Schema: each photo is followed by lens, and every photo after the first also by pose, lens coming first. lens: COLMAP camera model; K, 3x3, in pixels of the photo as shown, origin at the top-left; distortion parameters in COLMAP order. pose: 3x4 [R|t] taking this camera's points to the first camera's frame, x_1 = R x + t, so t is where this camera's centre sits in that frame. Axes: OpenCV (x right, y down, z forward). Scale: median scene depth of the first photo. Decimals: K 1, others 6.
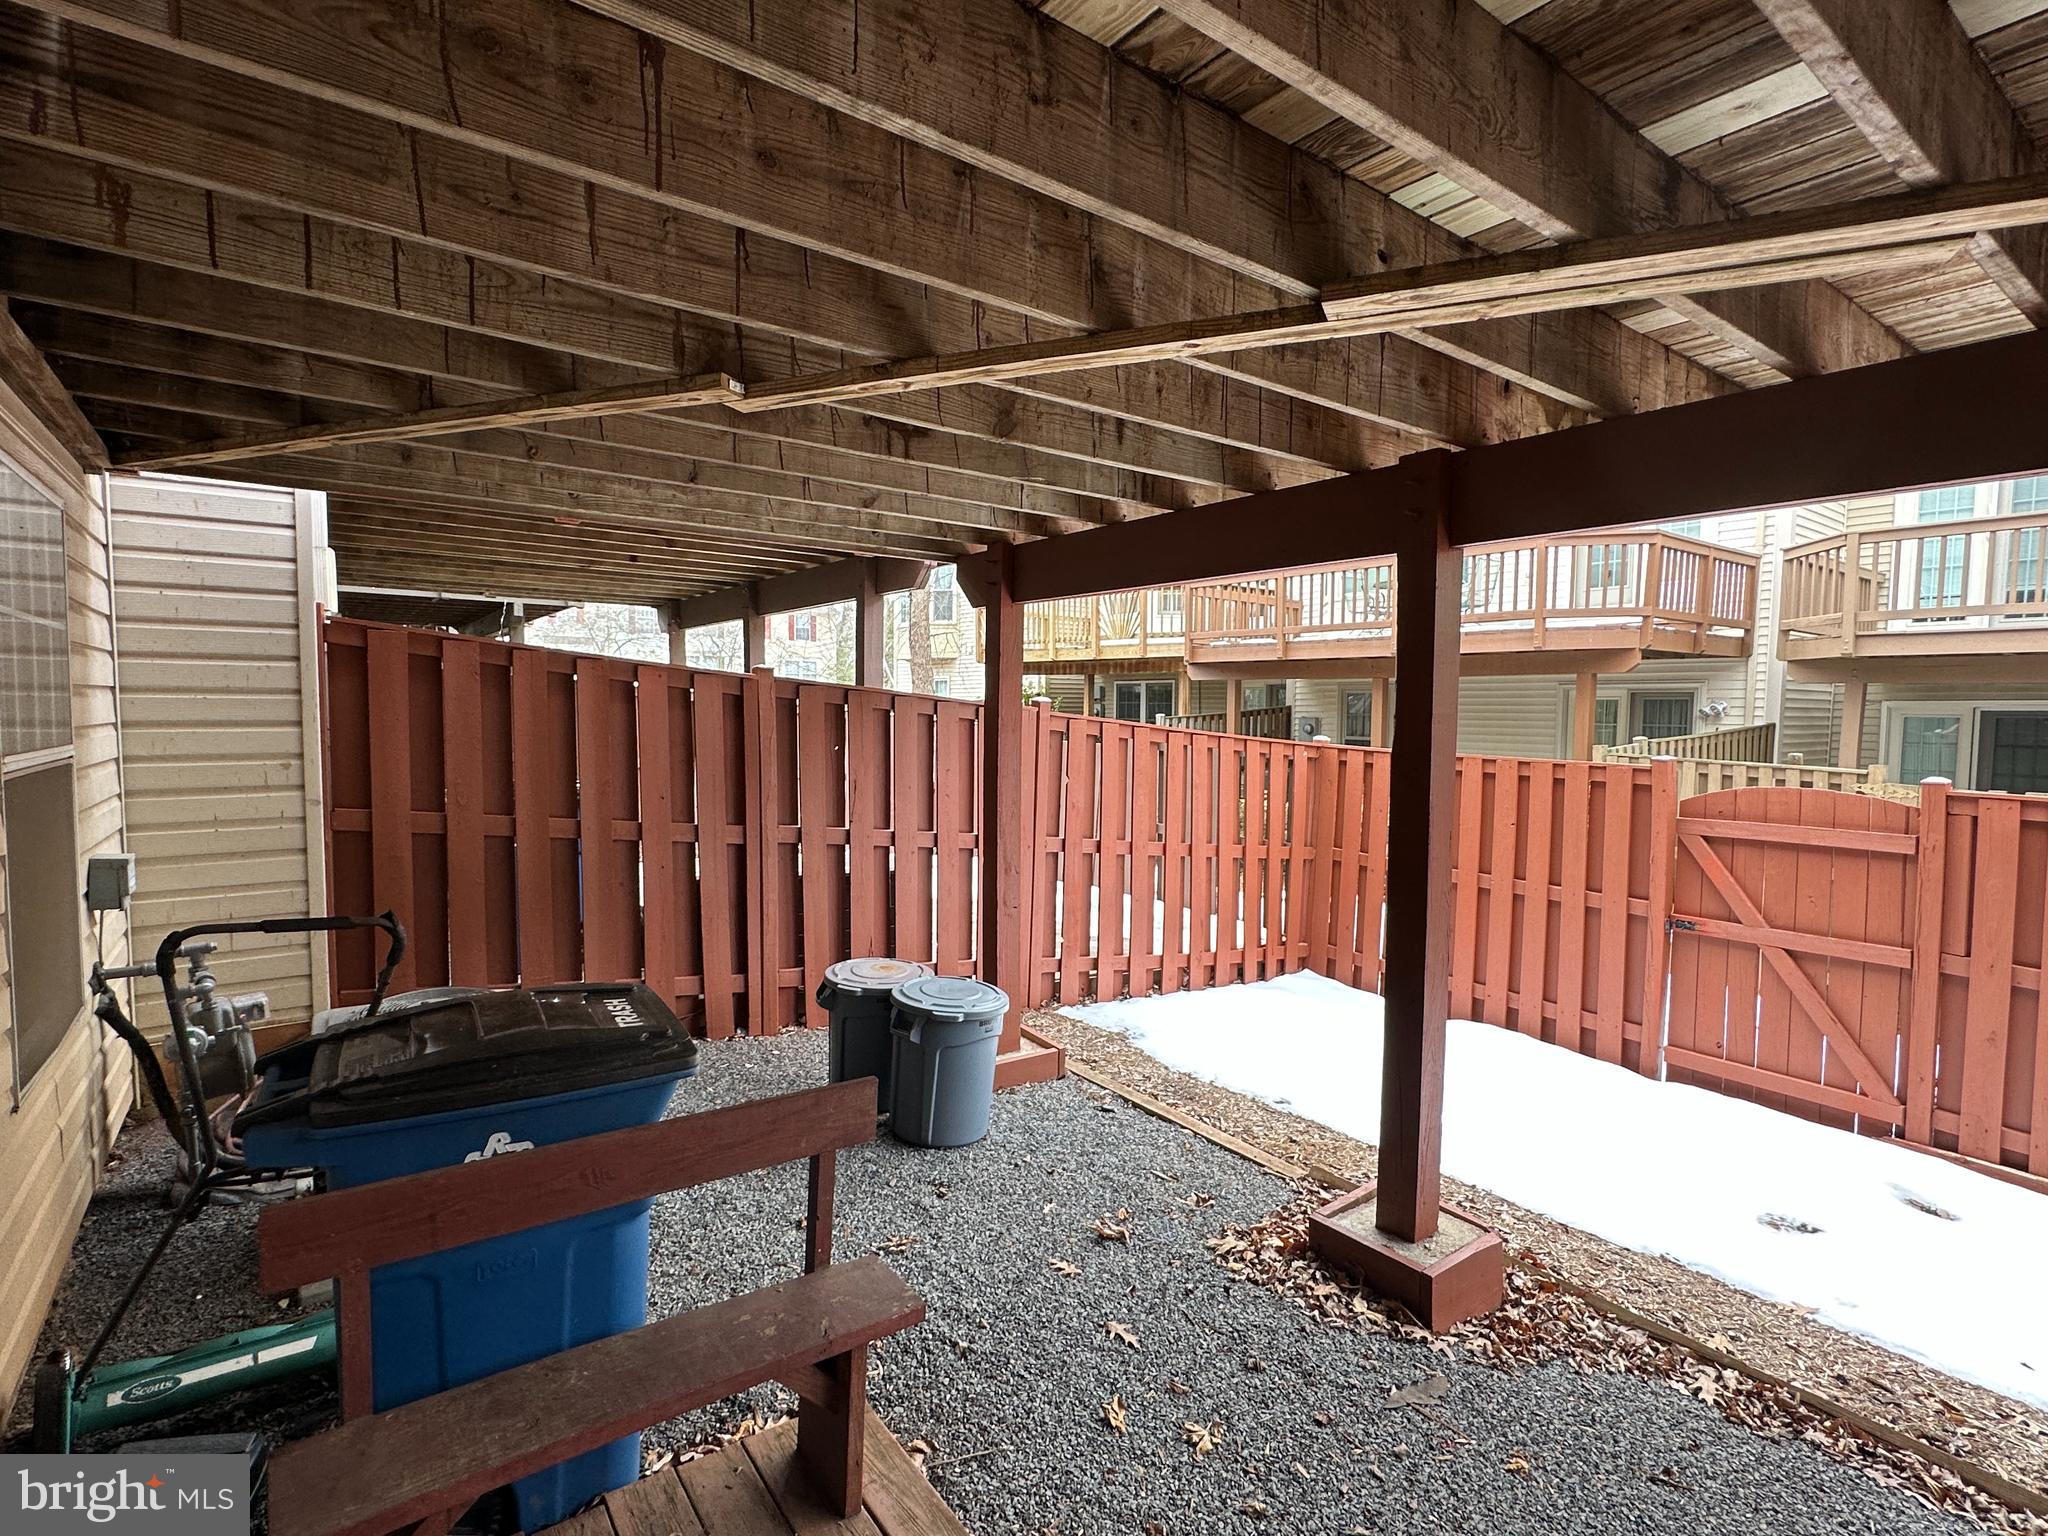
lens RADIAL K [[1006.3, 0, 1025.3], [0, 1006.3, 771.0], [0, 0, 1]] dist [0.000171, 0.000769]
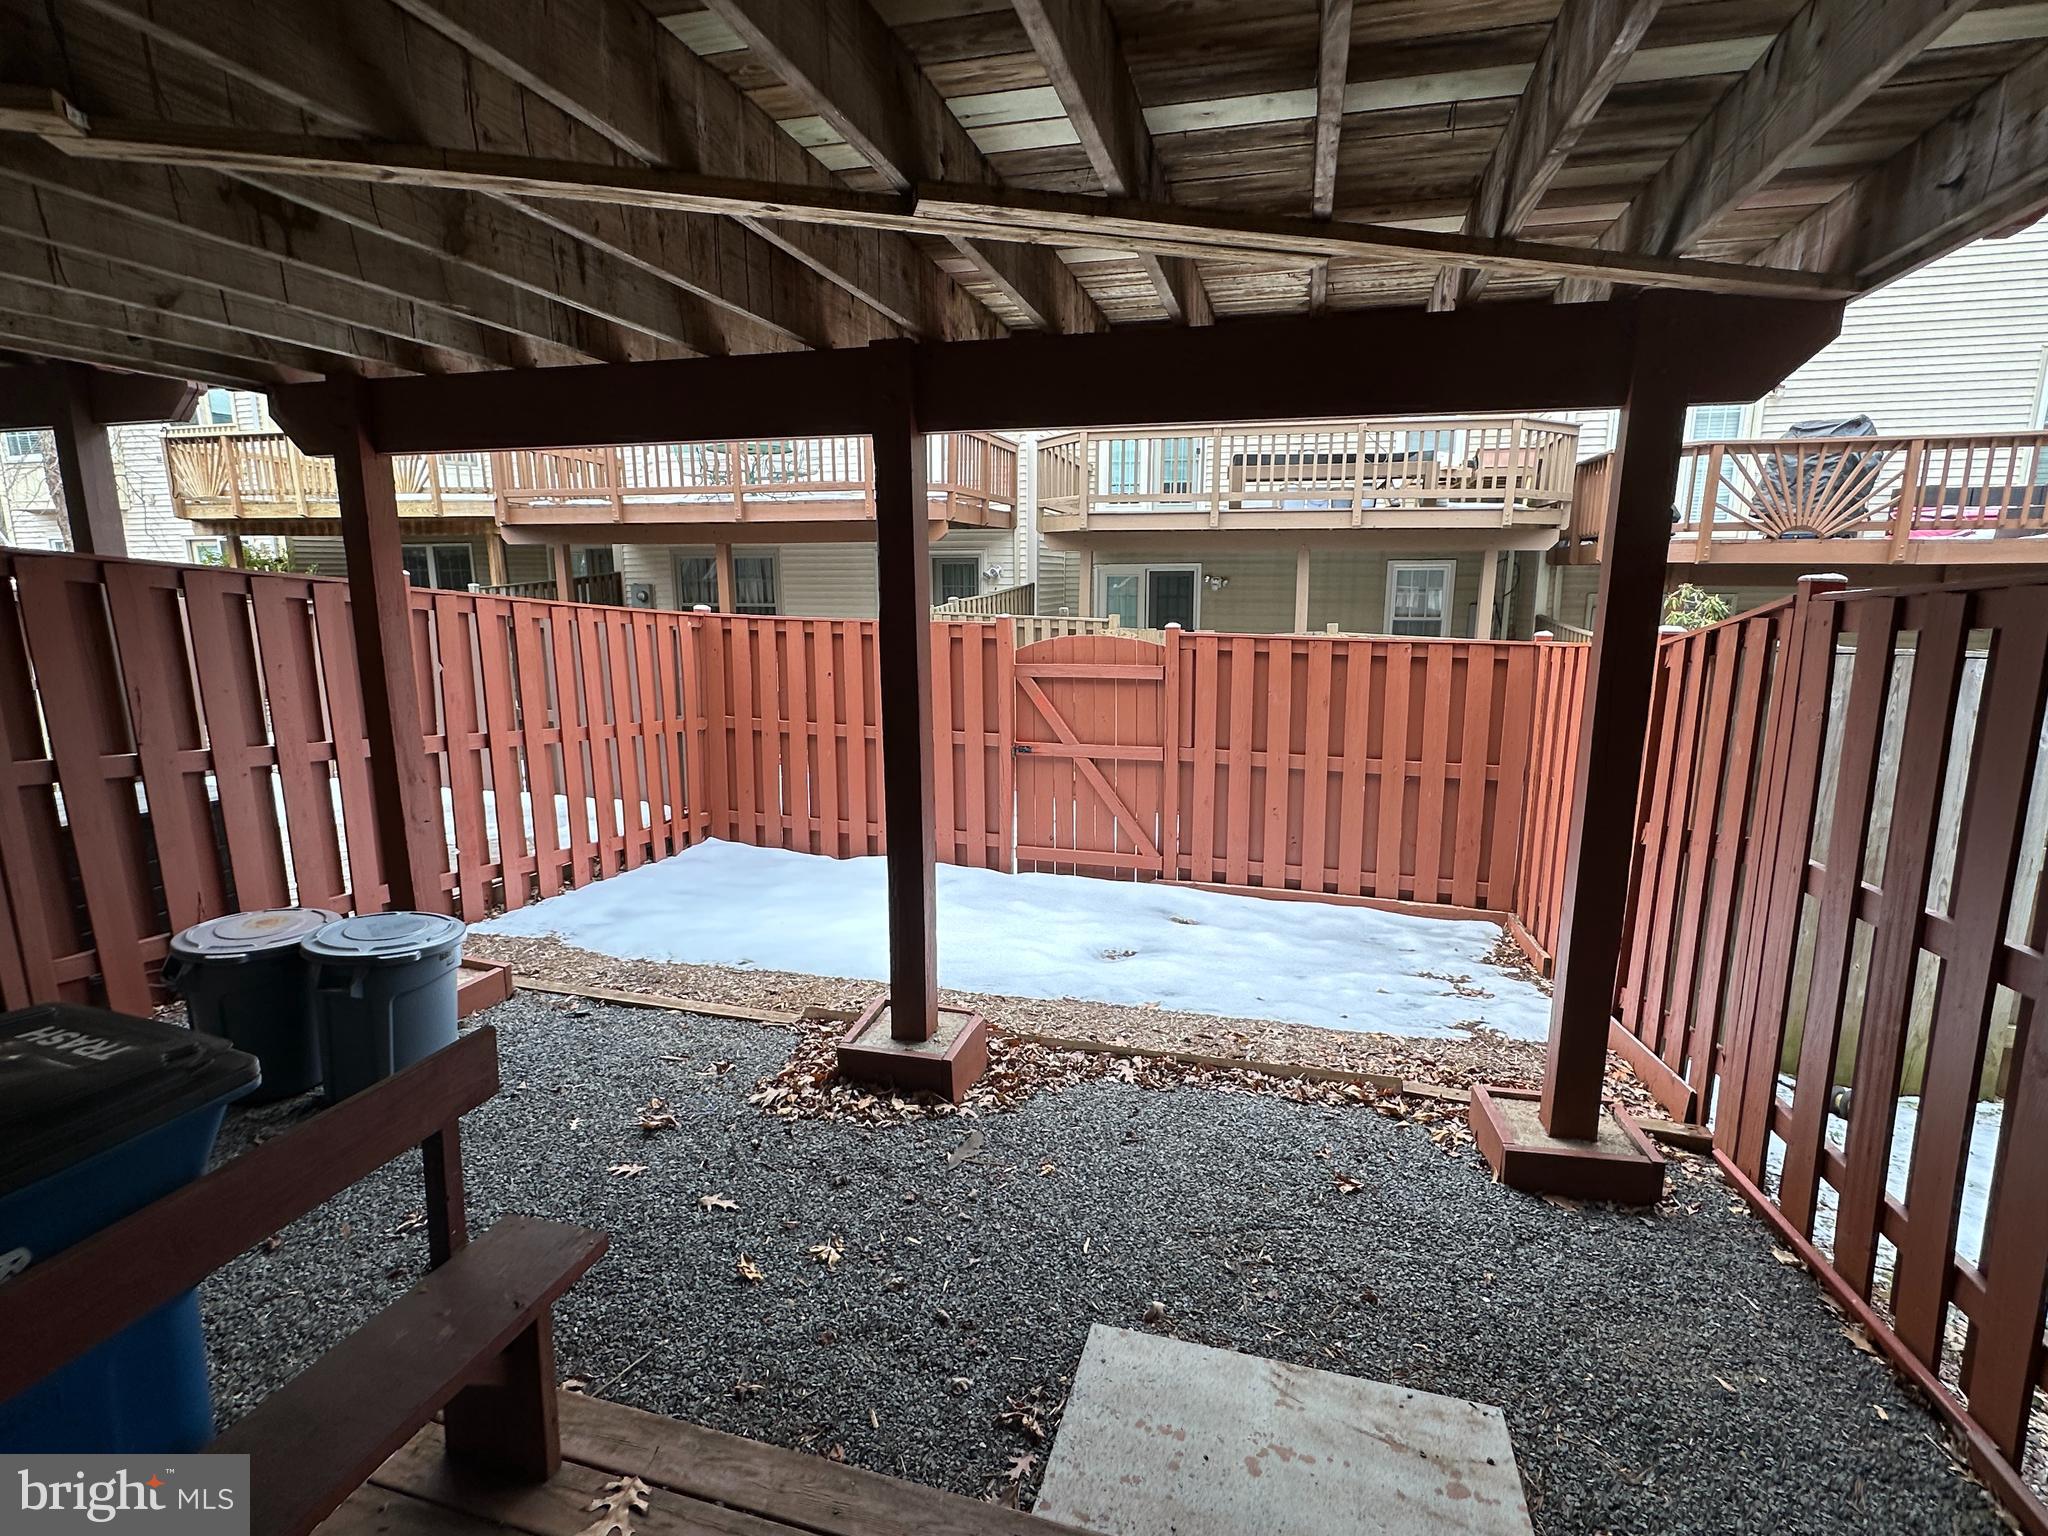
lens RADIAL K [[1006.3, 0, 1025.3], [0, 1006.3, 771.0], [0, 0, 1]] dist [0.000171, 0.000769]
pose [[0.780489, -0.131671, 0.611146, -0.153846], [0.049035, 0.987451, 0.150123, -0.012098], [-0.623243, -0.087202, 0.777151, 0.026599]]
